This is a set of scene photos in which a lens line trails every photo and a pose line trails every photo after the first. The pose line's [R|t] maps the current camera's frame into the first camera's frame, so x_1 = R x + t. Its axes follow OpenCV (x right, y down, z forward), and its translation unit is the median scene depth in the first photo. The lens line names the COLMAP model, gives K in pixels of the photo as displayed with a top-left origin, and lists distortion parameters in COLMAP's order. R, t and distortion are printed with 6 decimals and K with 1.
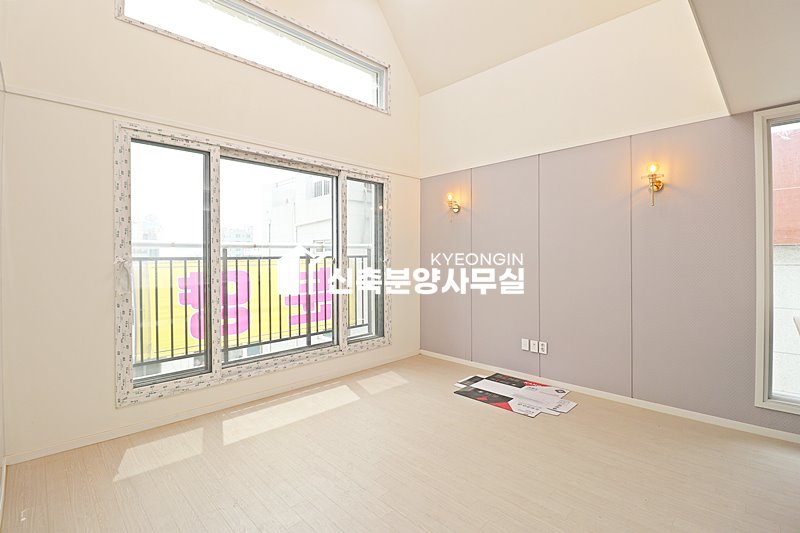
lens RADIAL K [[372.8, 0, 408.3], [0, 372.8, 256.6], [0, 0, 1]] dist [-0.005606, -0.009525]
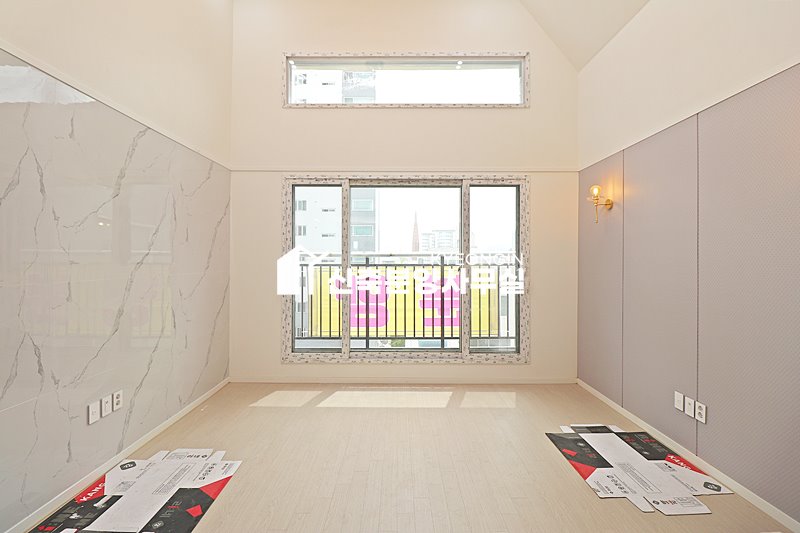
lens RADIAL K [[372.8, 0, 397.4], [0, 372.8, 257.9], [0, 0, 1]] dist [-0.005606, -0.009525]
pose [[0.701461, 0.002451, -0.712704, 0.441521], [-0.006350, 0.999976, -0.002811, -0.016423], [0.712679, 0.006497, 0.701460, 0.177198]]
